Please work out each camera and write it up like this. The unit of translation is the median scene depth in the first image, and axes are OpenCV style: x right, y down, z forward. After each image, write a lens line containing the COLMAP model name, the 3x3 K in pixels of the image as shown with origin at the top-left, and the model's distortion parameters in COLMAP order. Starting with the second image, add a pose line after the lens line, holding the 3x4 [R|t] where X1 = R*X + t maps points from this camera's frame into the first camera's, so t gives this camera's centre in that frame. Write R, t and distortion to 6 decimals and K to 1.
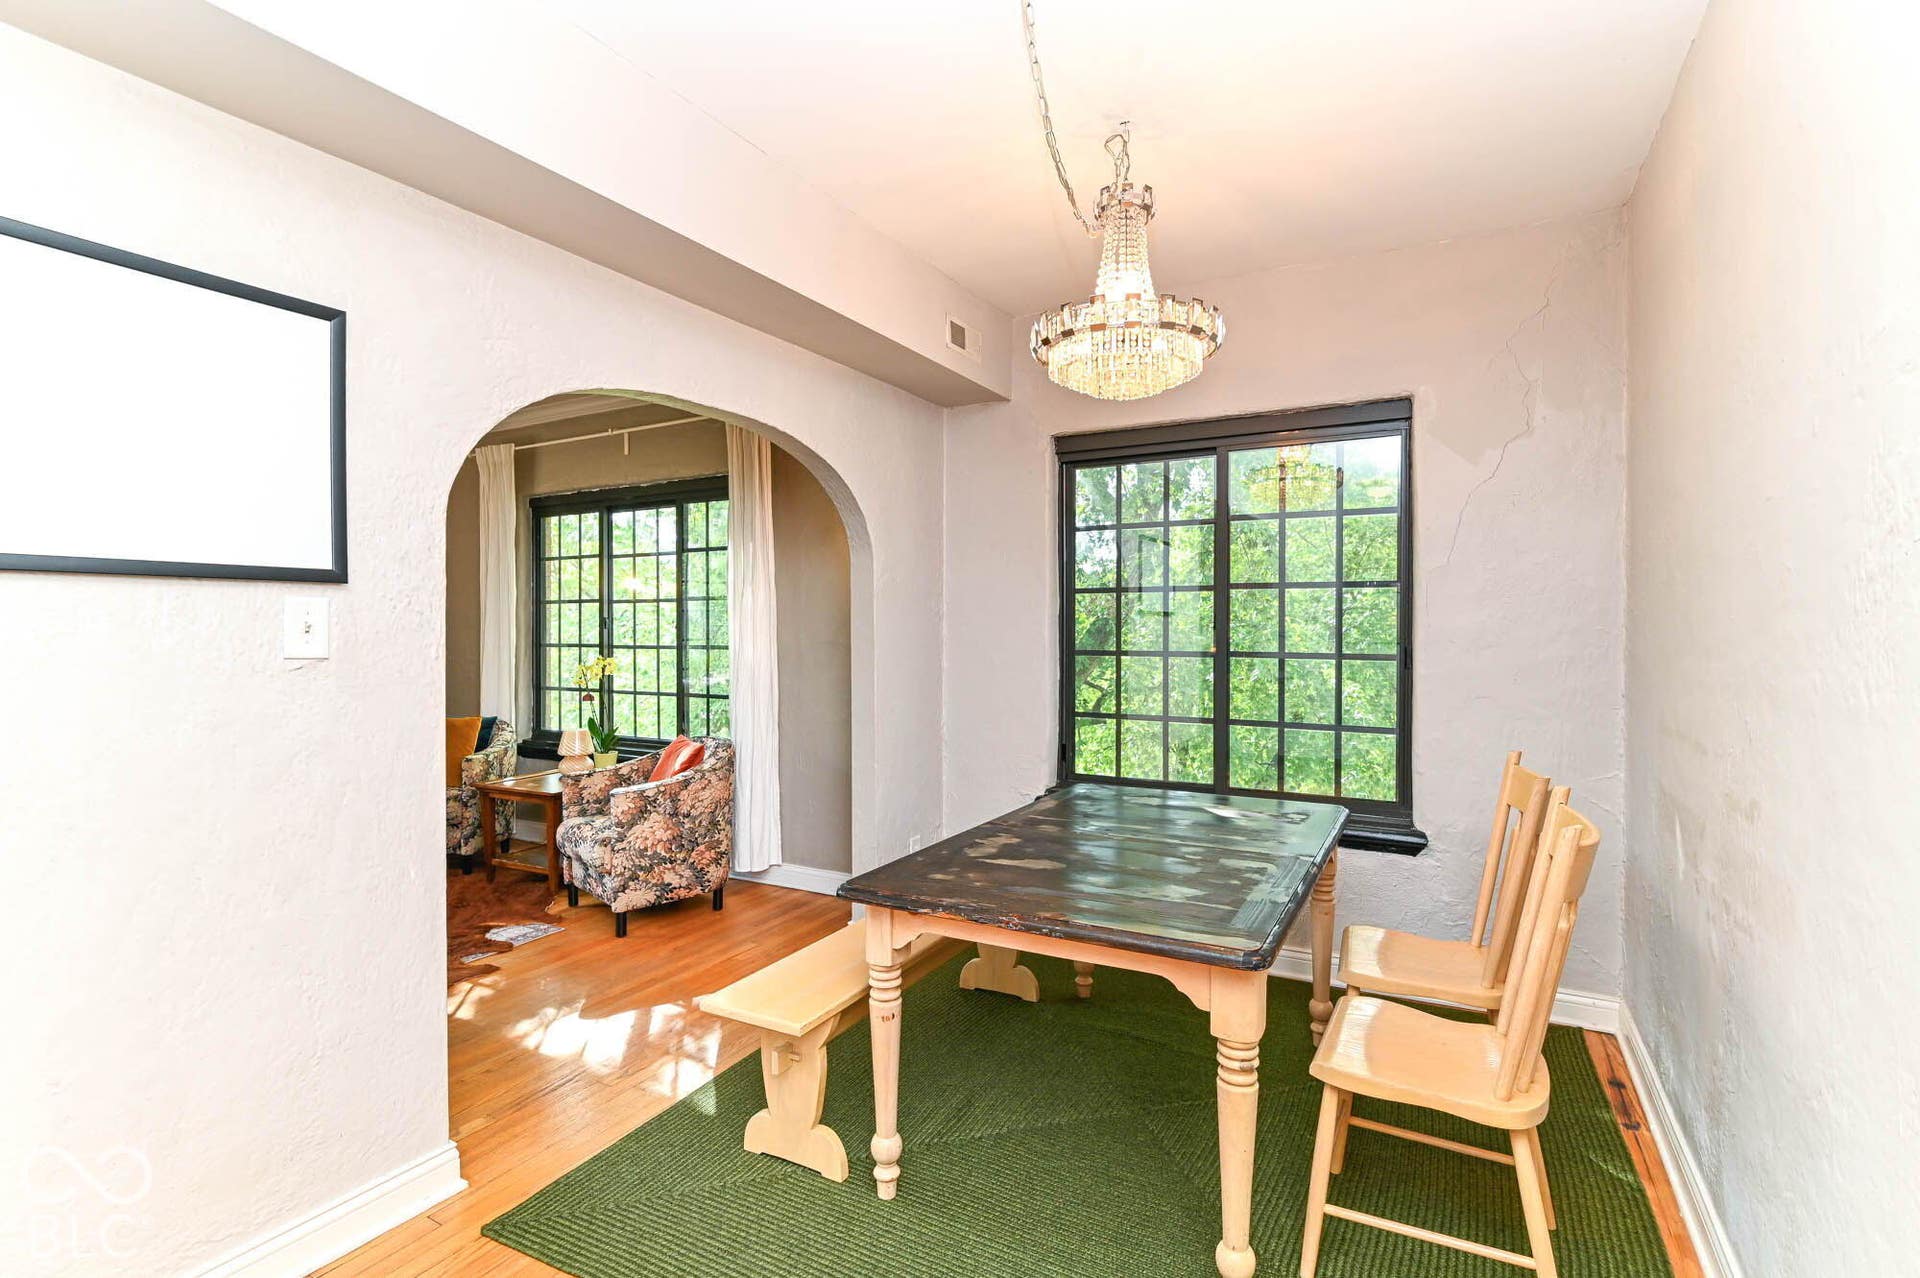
lens RADIAL K [[916.4, 0, 944.1], [0, 916.4, 637.1], [0, 0, 1]] dist [-0.010772, -0.000104]
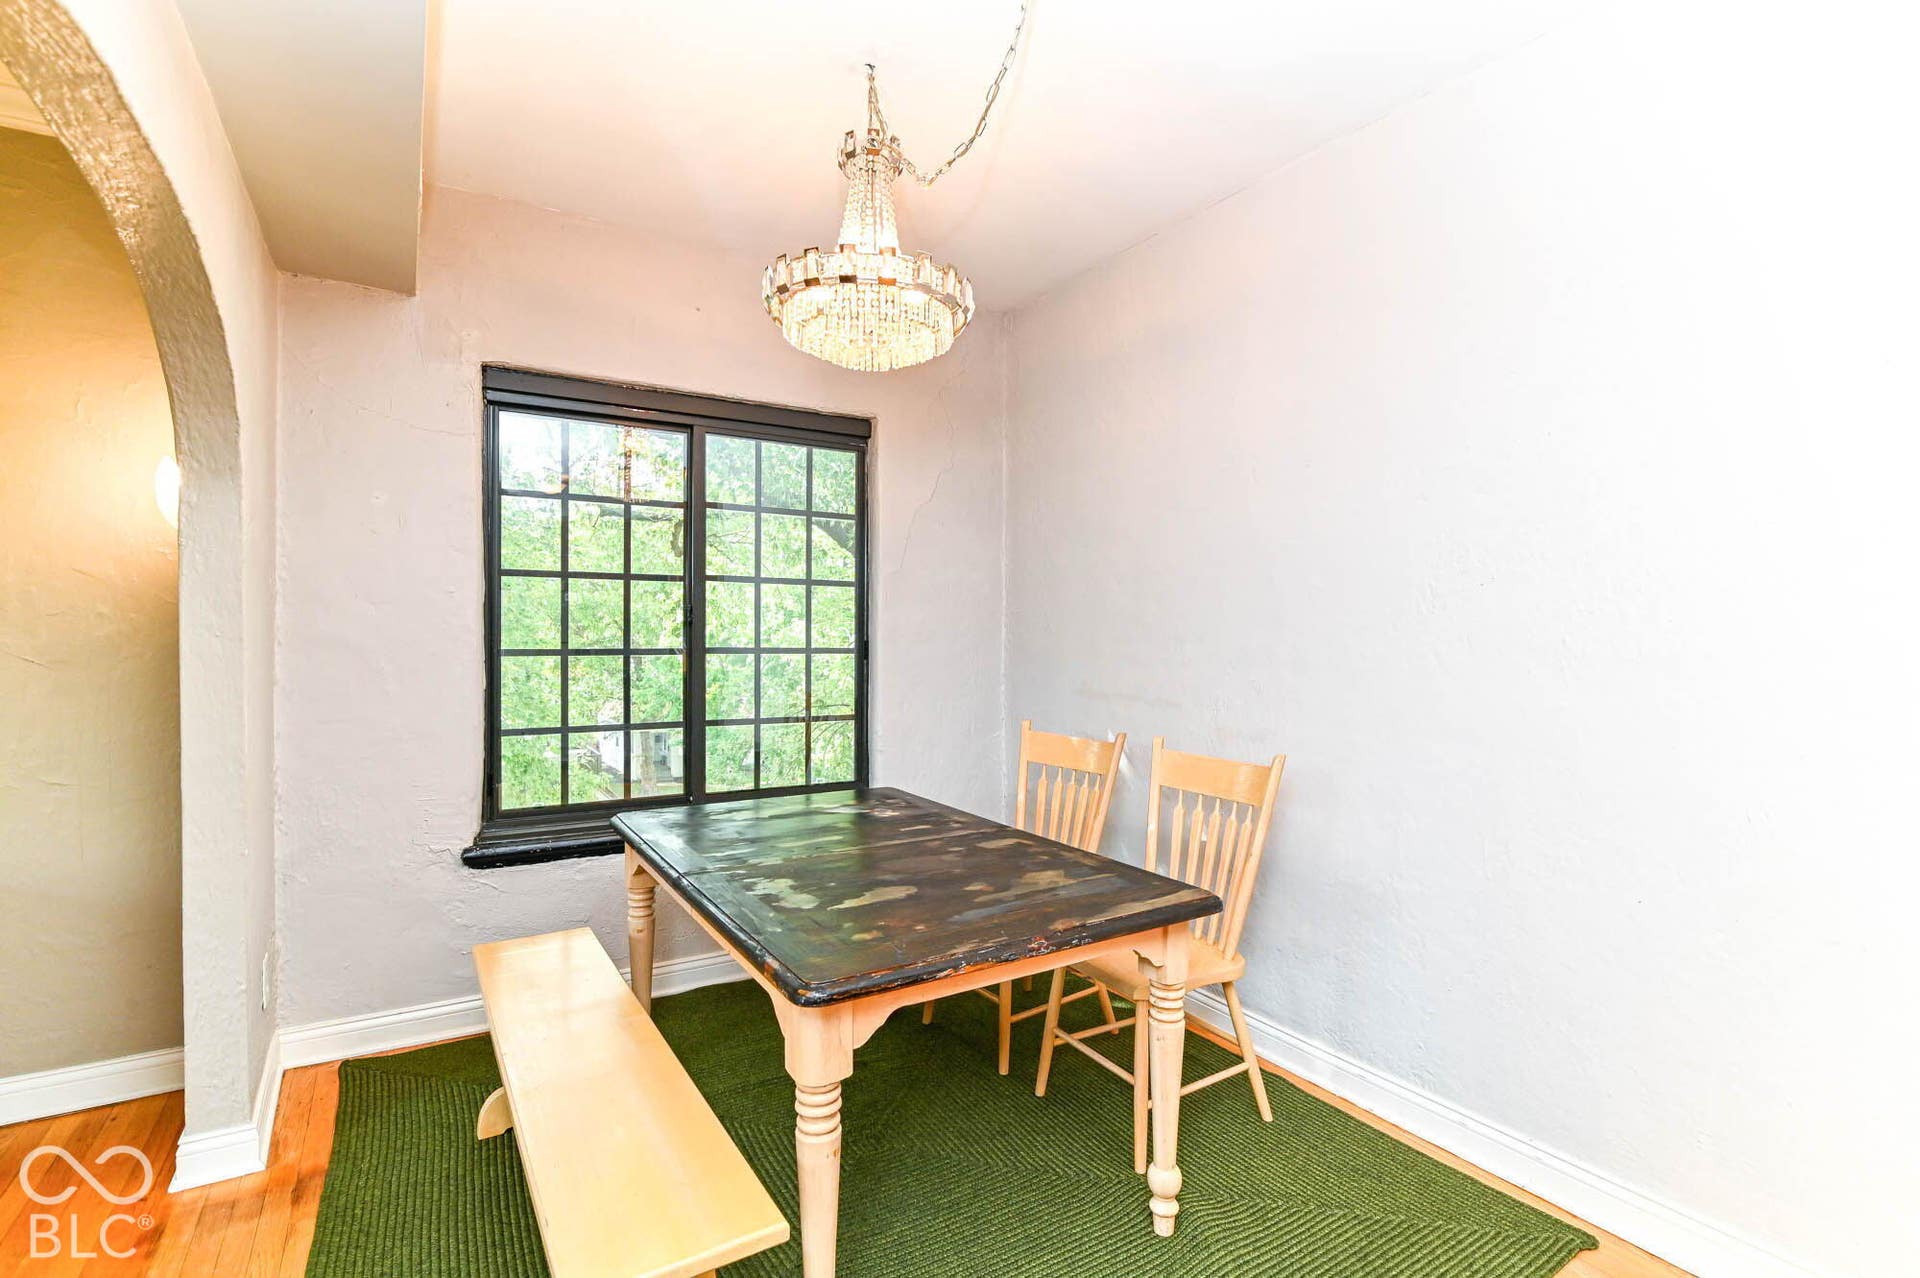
lens RADIAL K [[900.9, 0, 971.2], [0, 900.9, 648.6], [0, 0, 1]] dist [-0.004968, -0.000644]
pose [[0.469250, -0.015753, 0.882925, -0.555320], [0.002721, 0.999862, 0.016393, 0.002884], [-0.883061, -0.005290, 0.469228, 0.487884]]
